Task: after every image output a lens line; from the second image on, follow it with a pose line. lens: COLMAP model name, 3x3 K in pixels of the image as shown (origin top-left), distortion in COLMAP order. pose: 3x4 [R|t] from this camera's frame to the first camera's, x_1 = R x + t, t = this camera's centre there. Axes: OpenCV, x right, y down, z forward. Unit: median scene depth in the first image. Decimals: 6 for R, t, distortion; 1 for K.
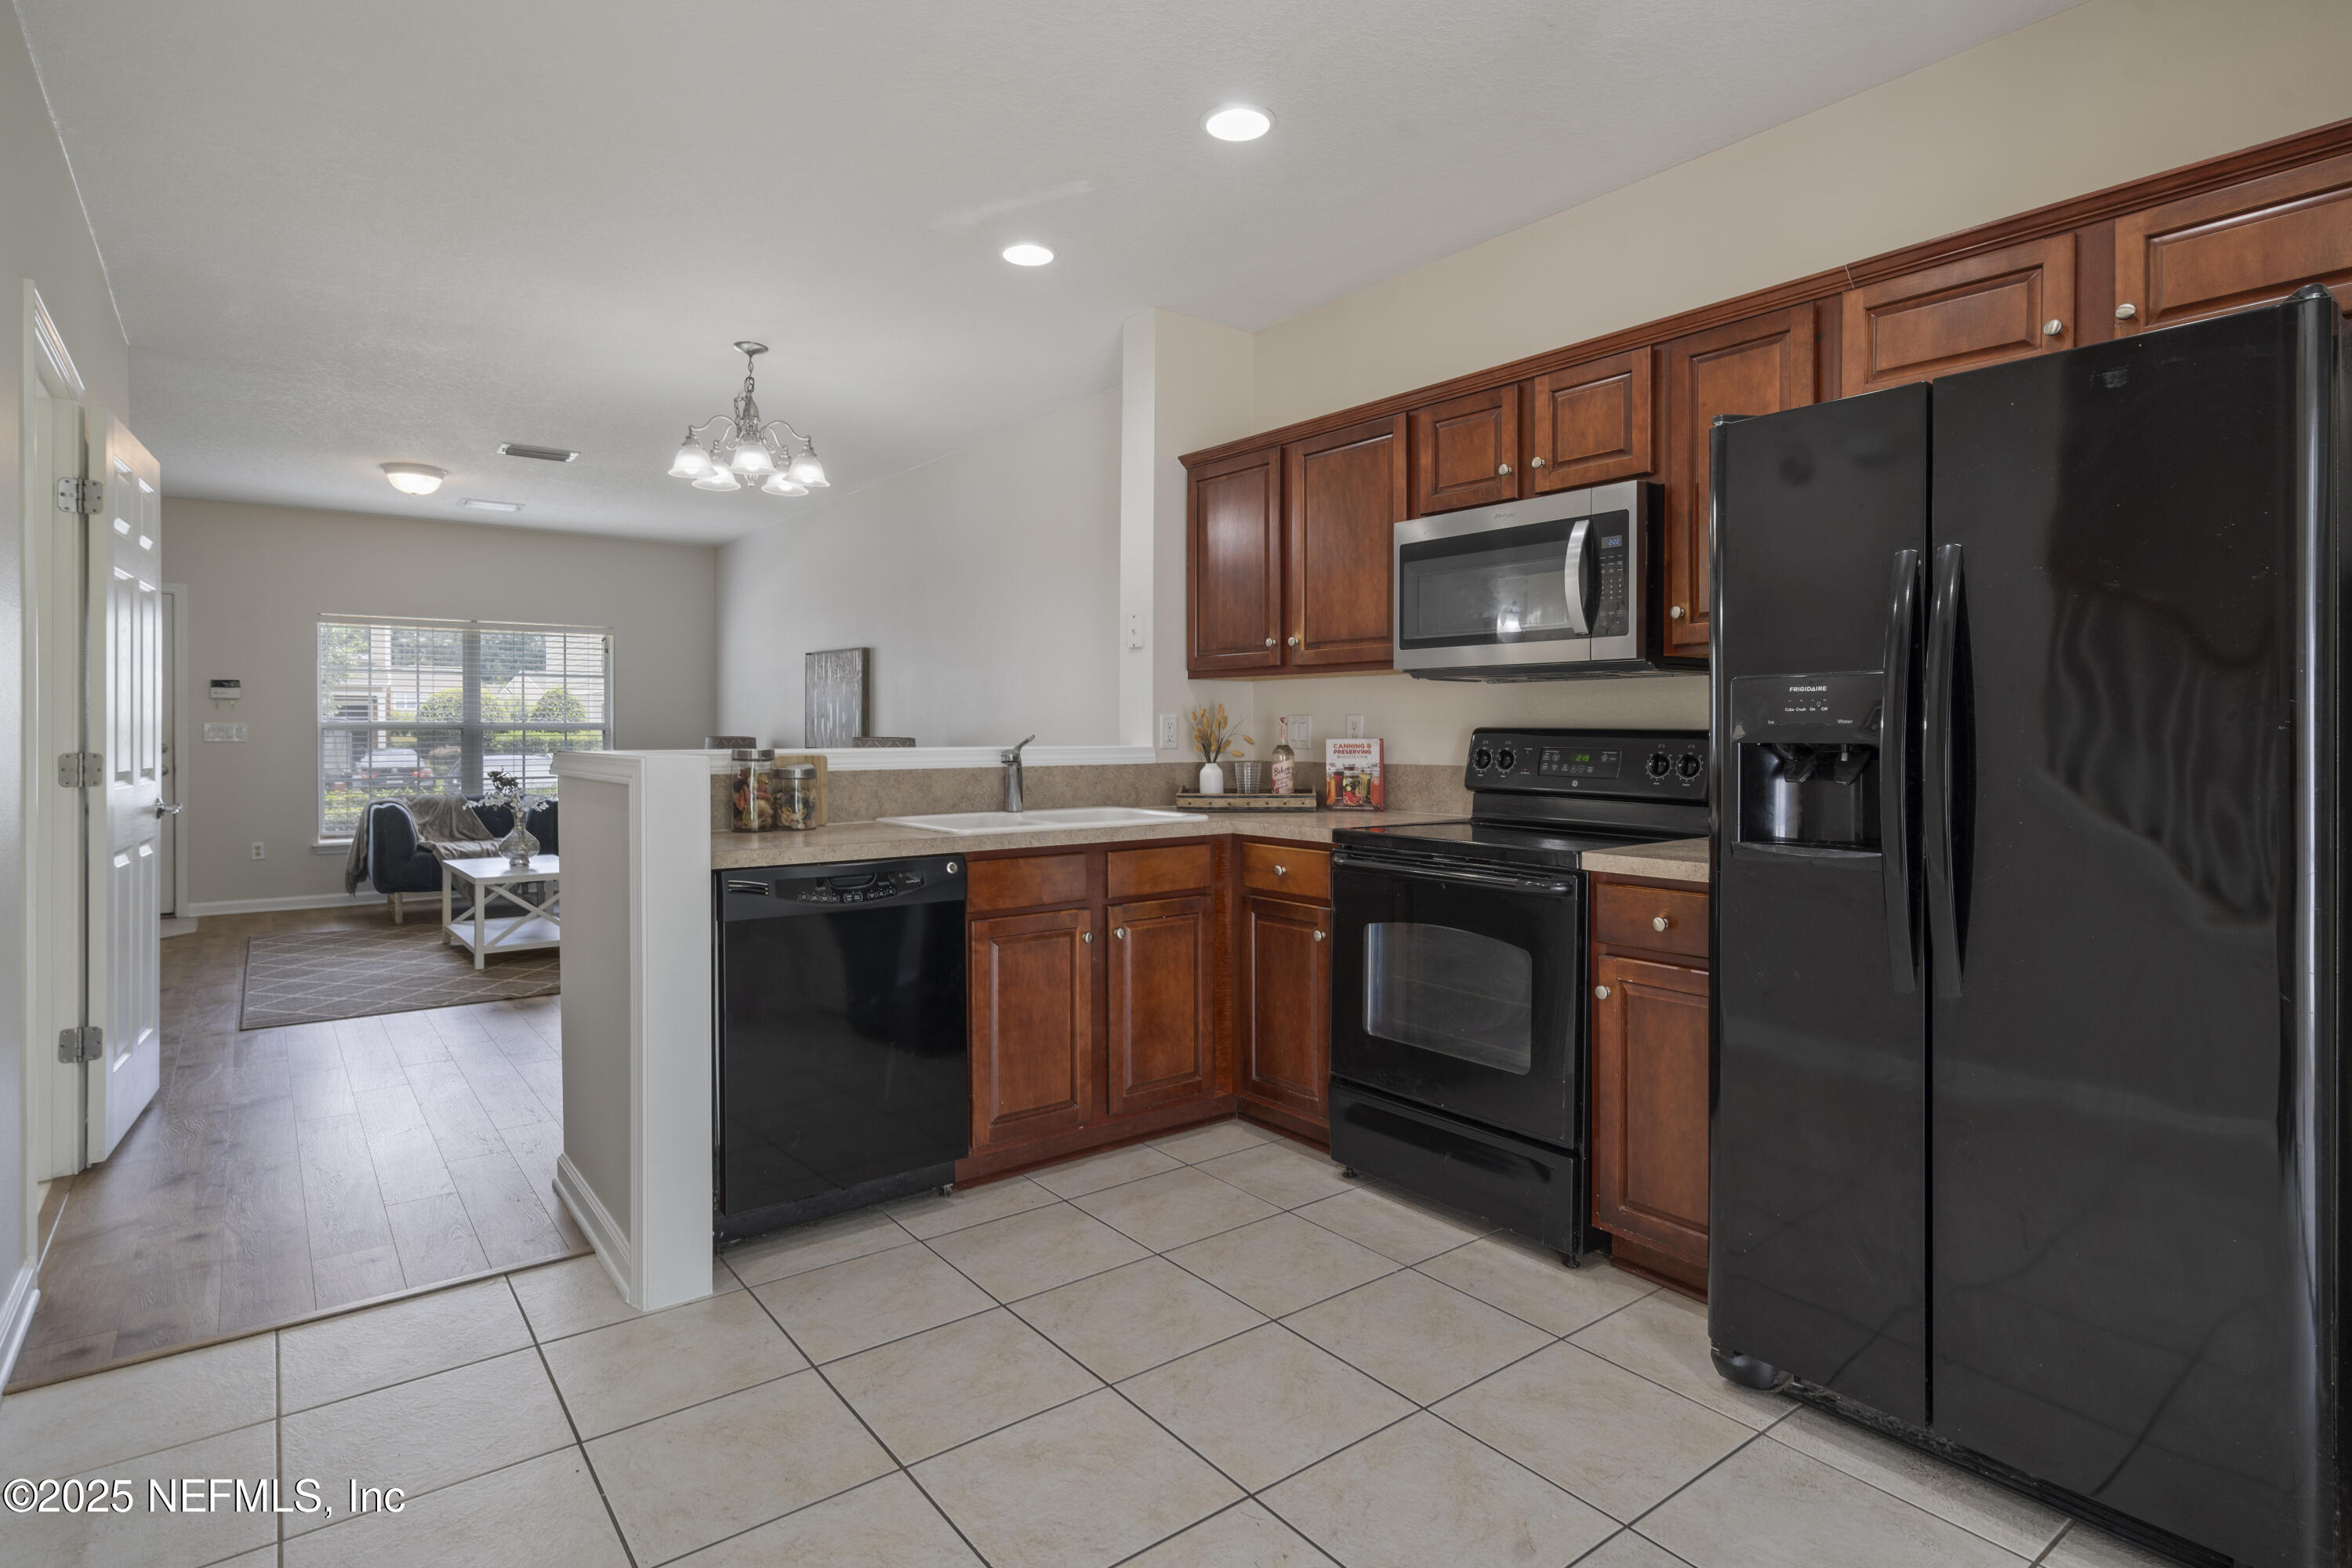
lens RADIAL K [[1210.7, 0, 1188.8], [0, 1210.7, 738.5], [0, 0, 1]] dist [0.001770, 0.002586]
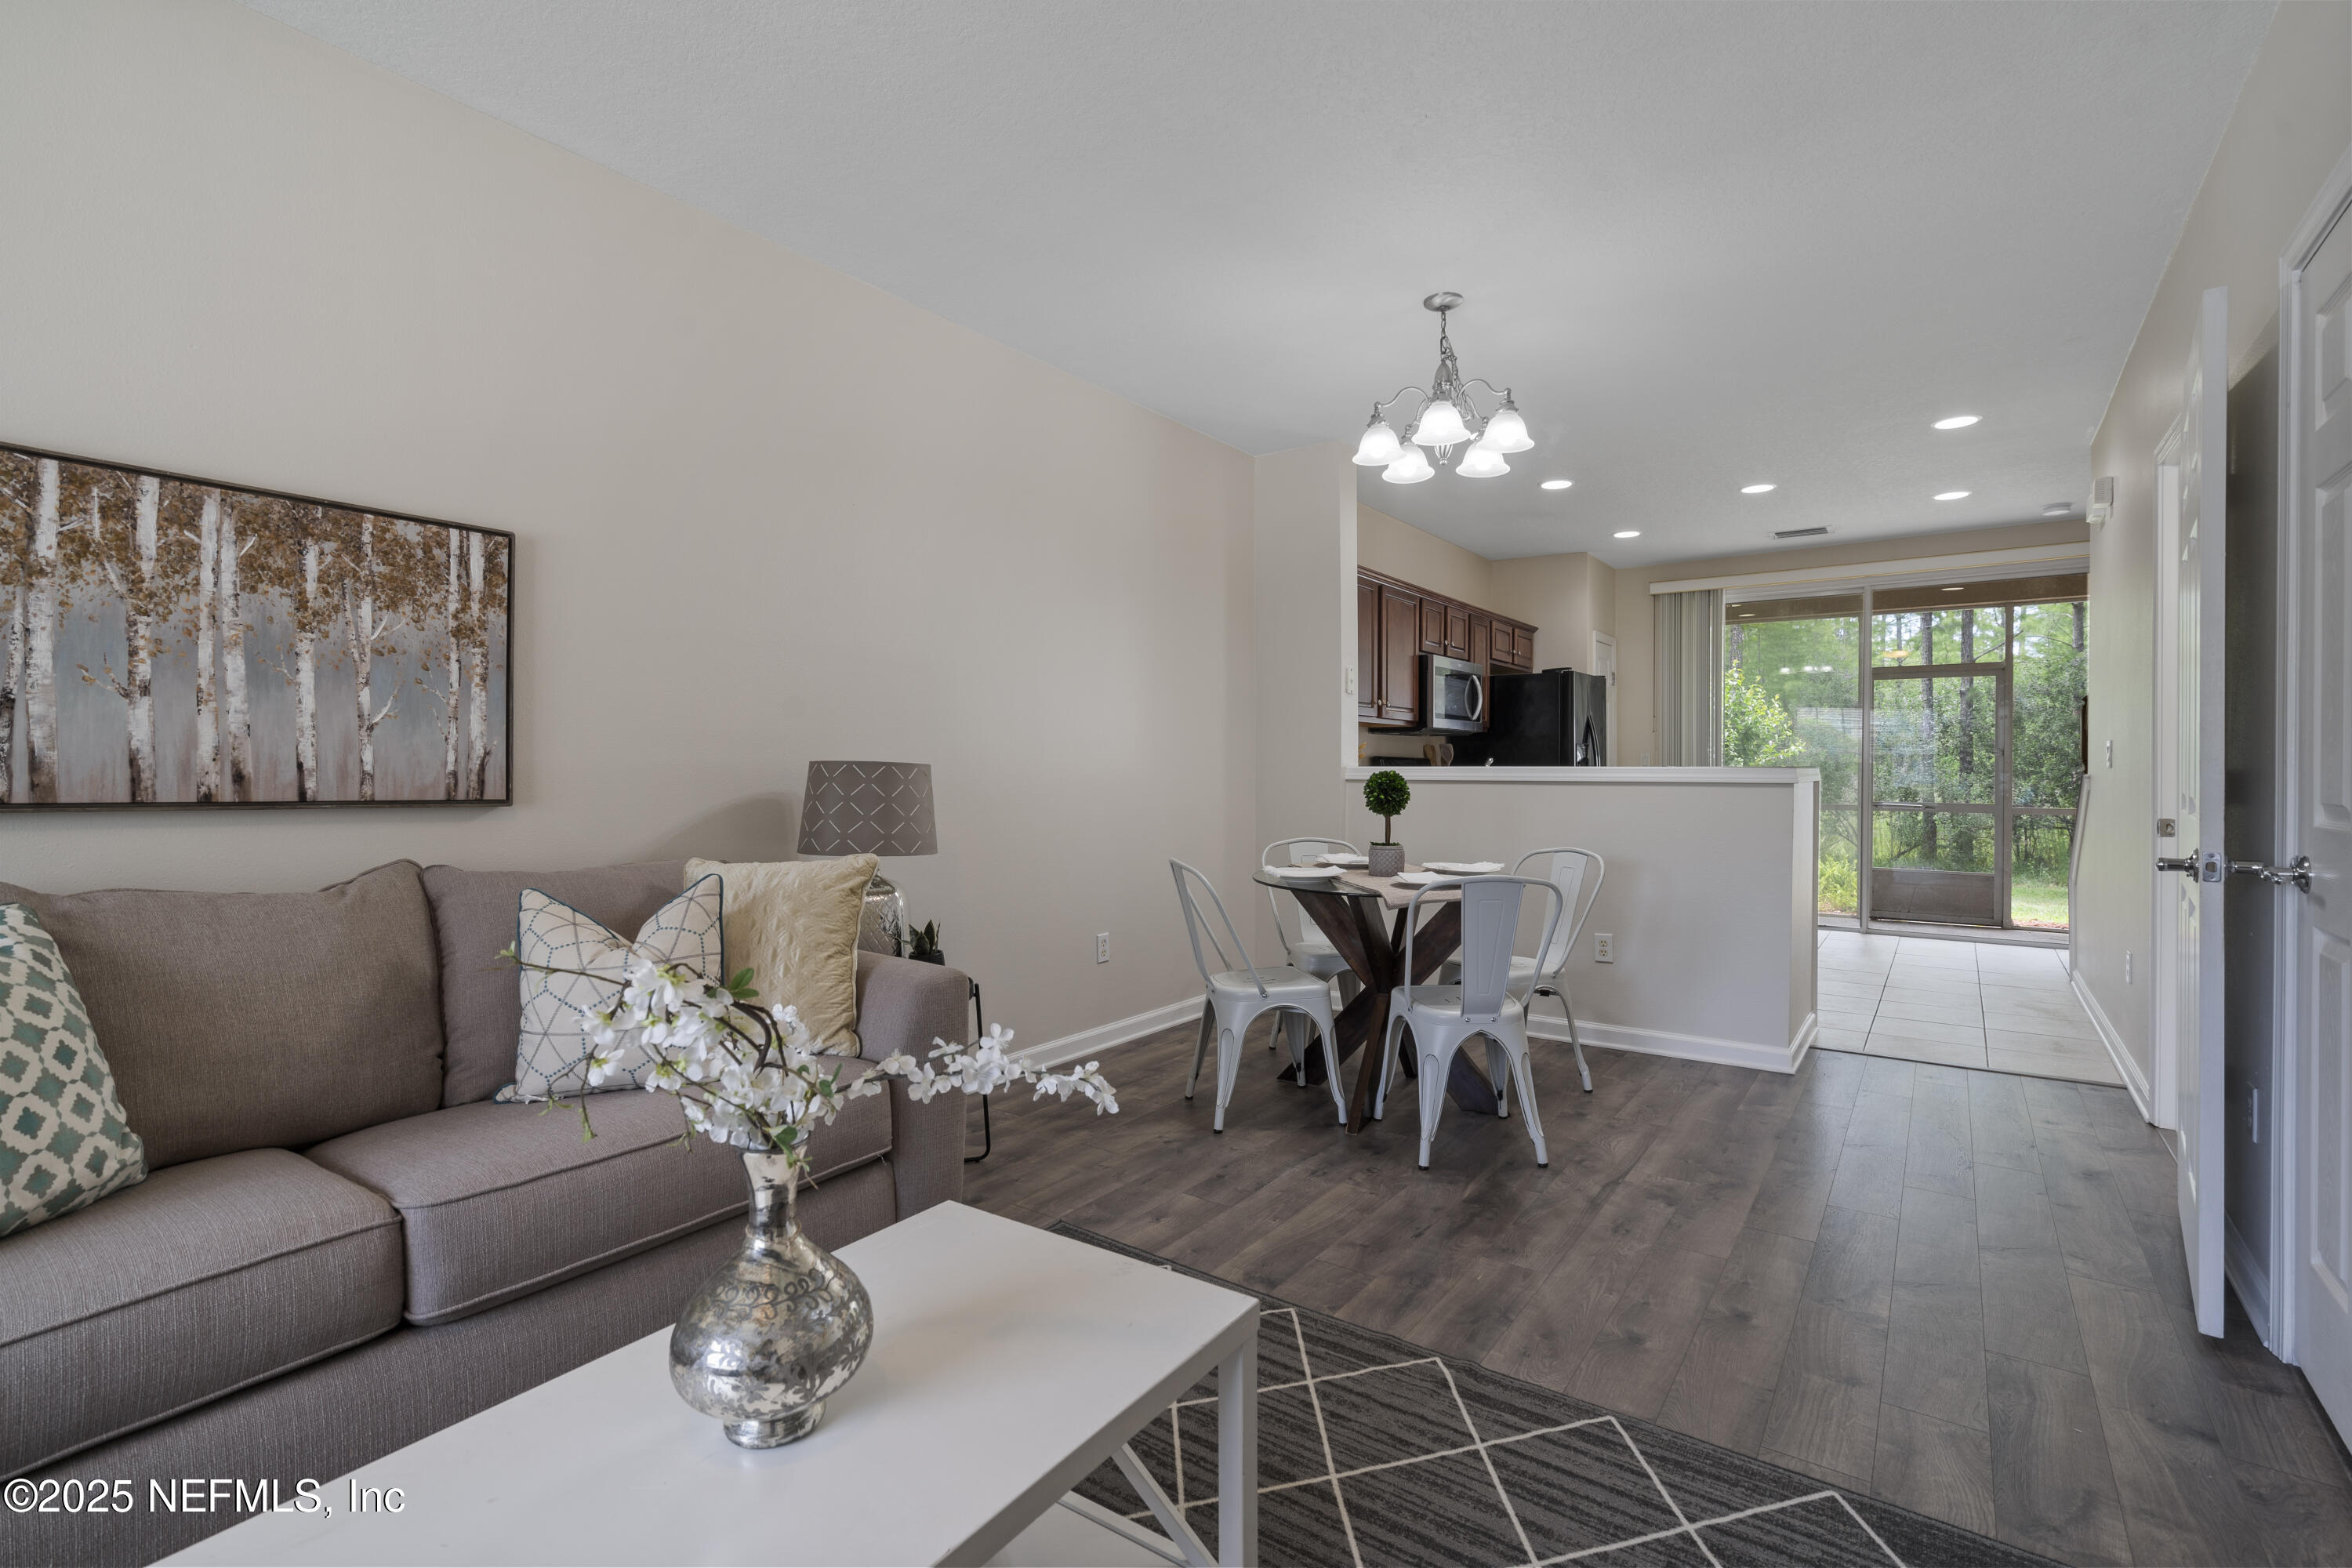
lens RADIAL K [[1062.9, 0, 1179.7], [0, 1062.9, 778.3], [0, 0, 1]] dist [-0.002376, 0.001231]
pose [[-0.279615, -0.007635, 0.960082, -1.370691], [0.008279, 0.999912, 0.010363, 0.004668], [-0.960077, 0.010846, -0.279527, 1.848882]]
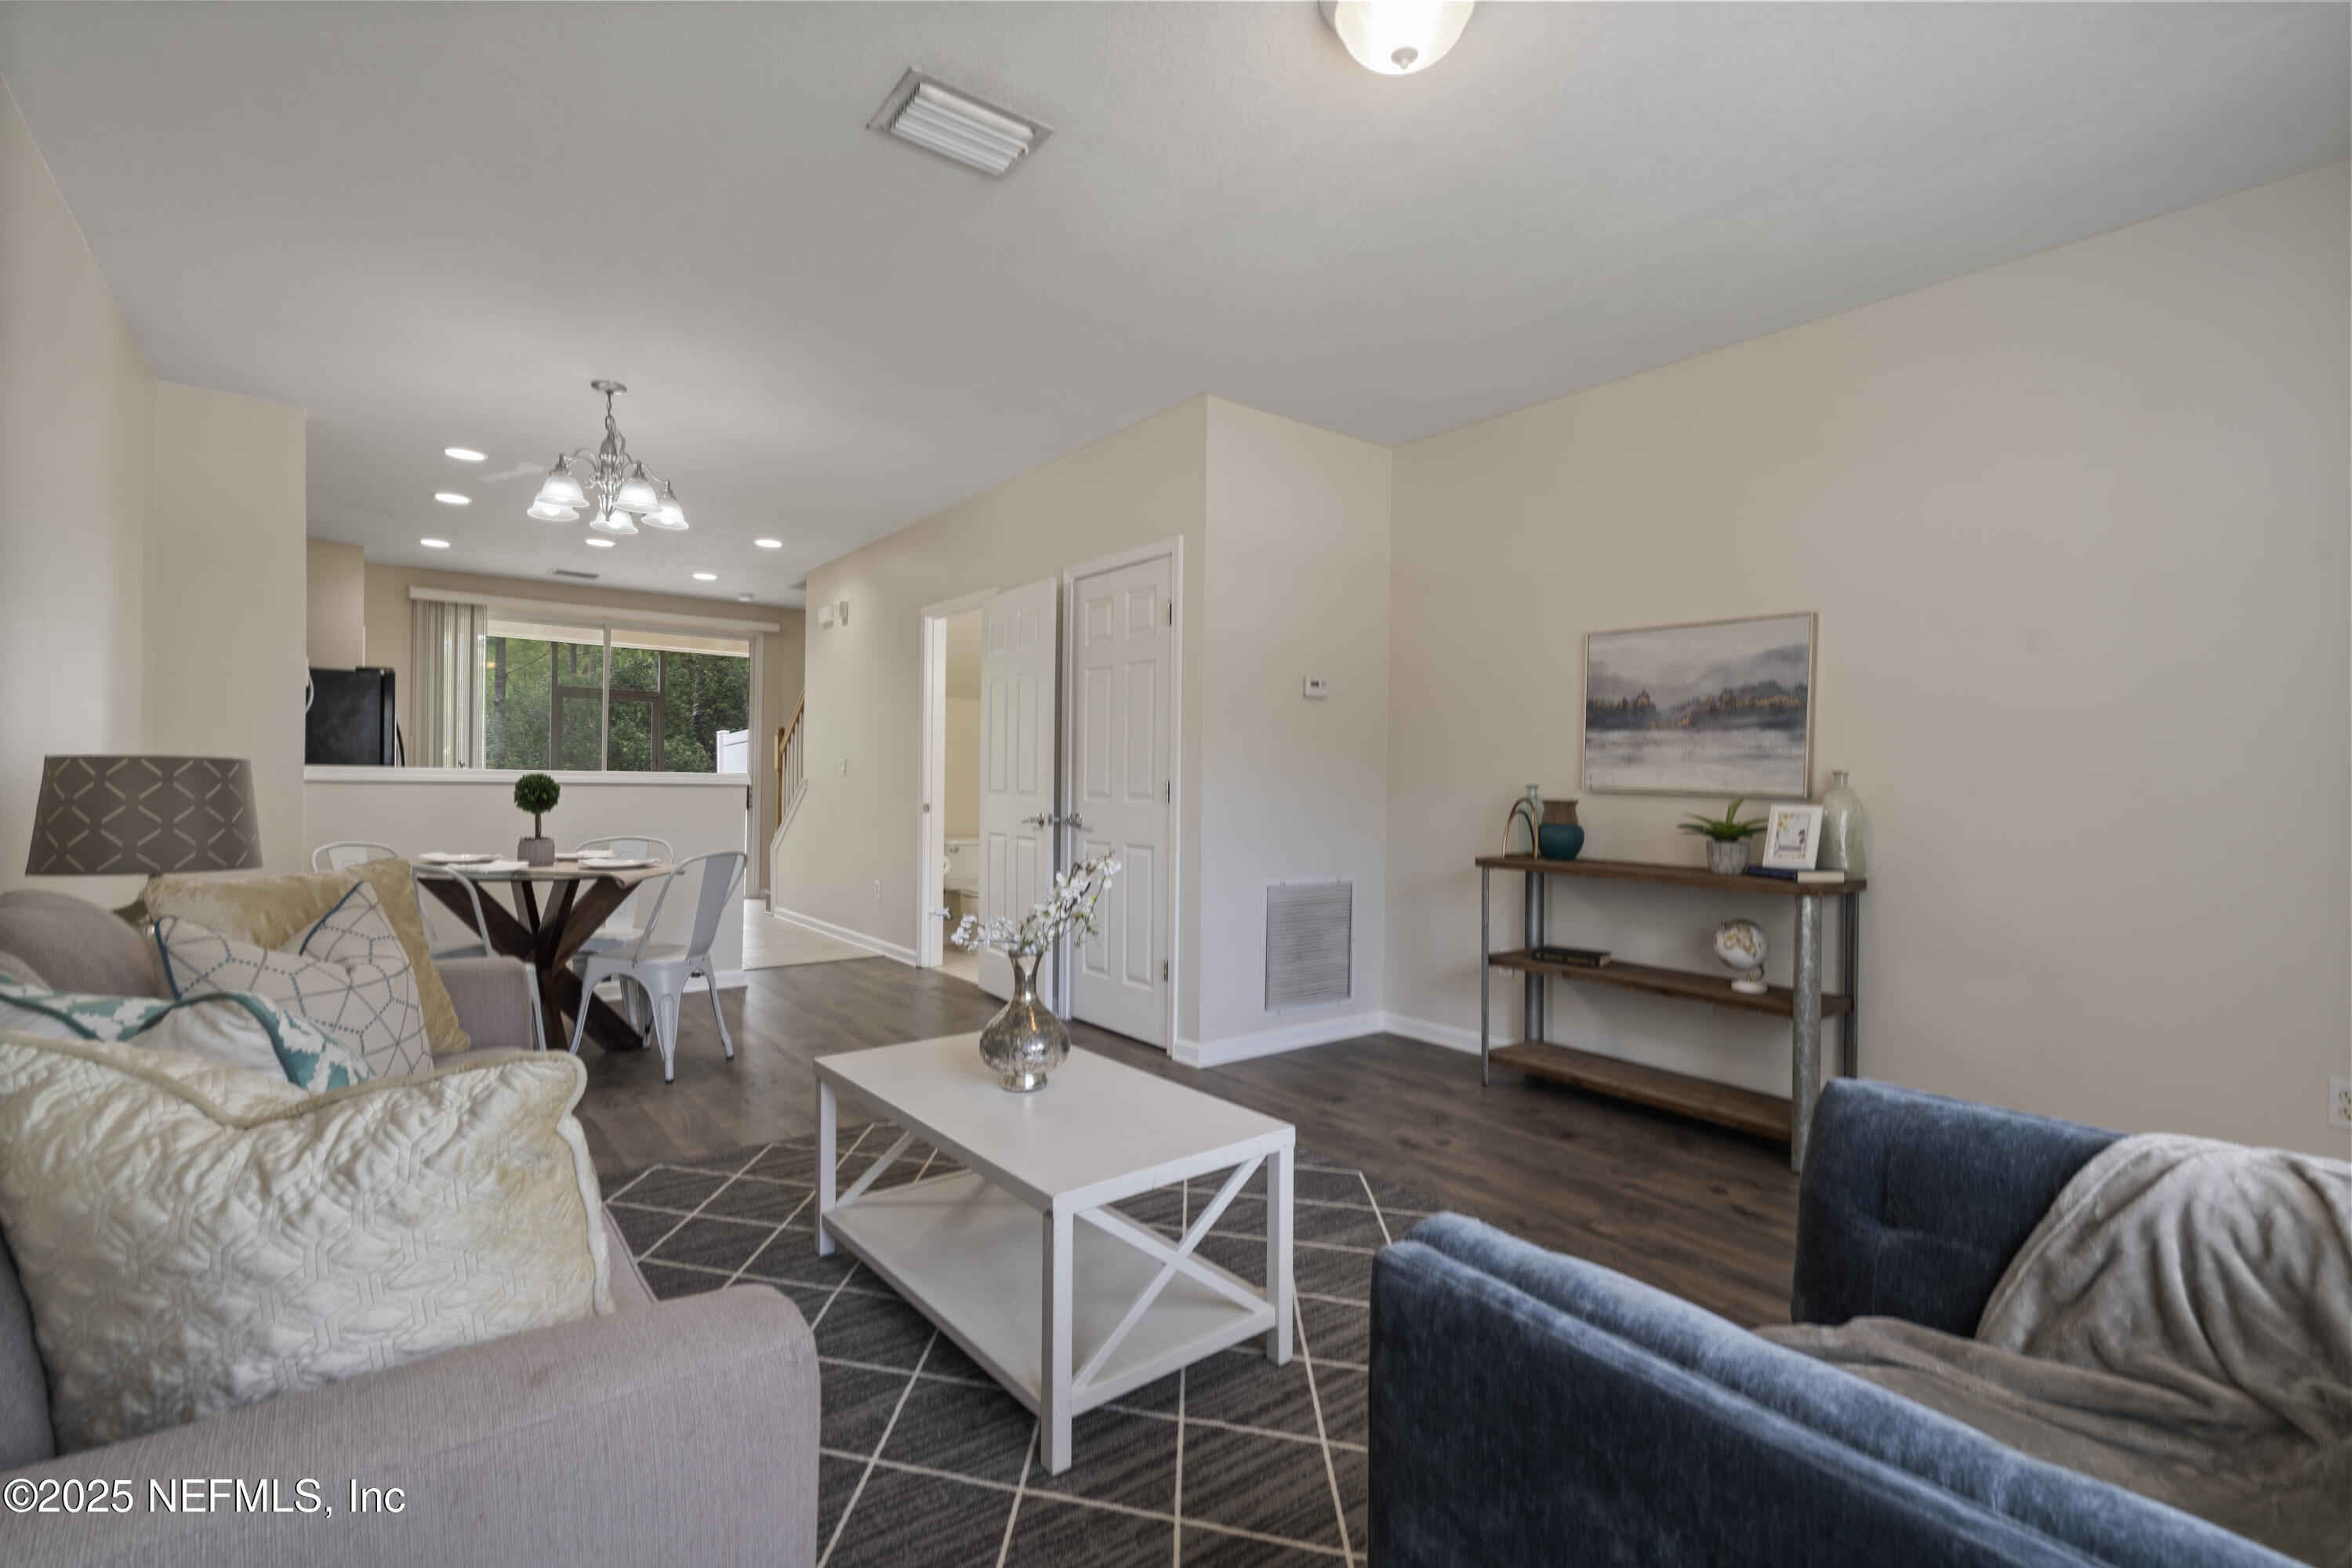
lens RADIAL K [[1062.9, 0, 1179.7], [0, 1062.9, 778.3], [0, 0, 1]] dist [-0.002376, 0.001231]
pose [[-0.999920, -0.012374, -0.002473, -1.131921], [-0.012388, 0.999907, 0.005635, -0.000273], [0.002404, 0.005666, -0.999981, 2.537558]]
